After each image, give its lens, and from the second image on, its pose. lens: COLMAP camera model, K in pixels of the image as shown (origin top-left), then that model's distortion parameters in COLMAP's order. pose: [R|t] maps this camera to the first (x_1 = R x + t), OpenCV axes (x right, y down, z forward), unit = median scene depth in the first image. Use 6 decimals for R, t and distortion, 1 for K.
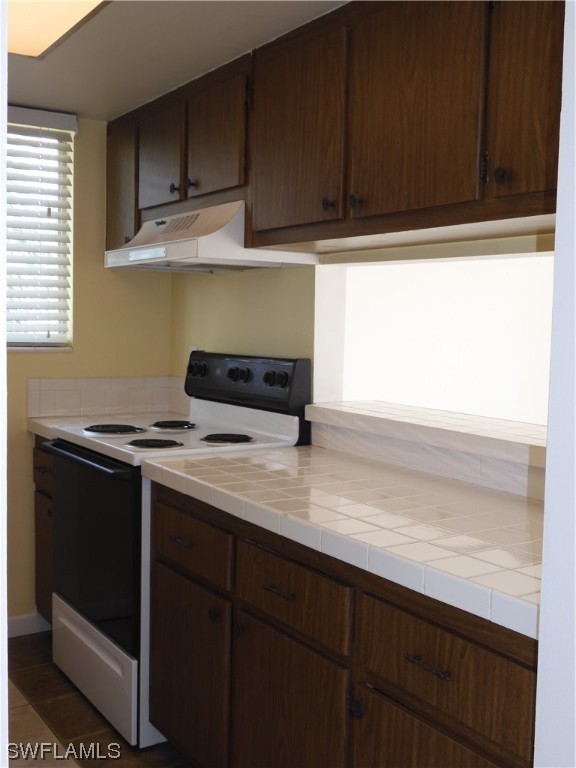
lens RADIAL K [[850.2, 0, 288.0], [0, 850.2, 384.0], [0, 0, 1]] dist [0.015604, 0.006503]
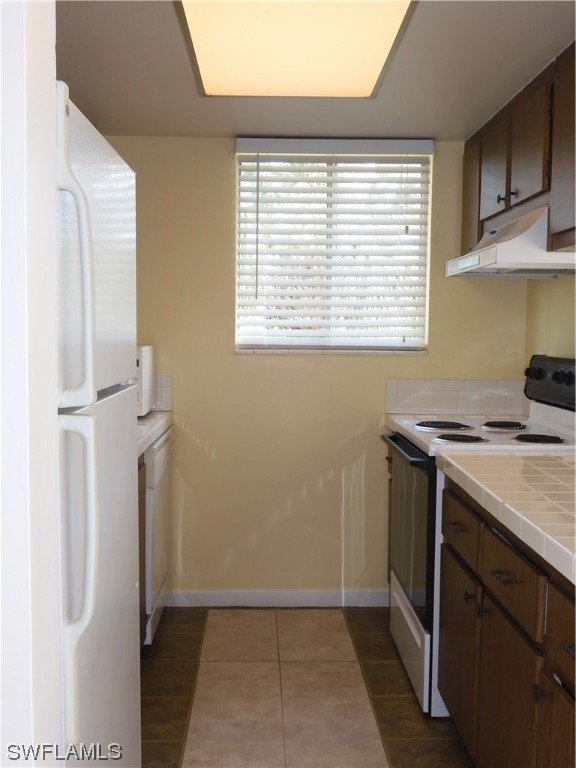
lens RADIAL K [[840.8, 0, 288.0], [0, 840.8, 384.0], [0, 0, 1]] dist [0.006055, 0.017665]
pose [[0.852492, 0.025915, -0.522097, 0.187144], [-0.033864, 0.999410, -0.005687, 0.013226], [0.521642, 0.022528, 0.852867, -0.017498]]
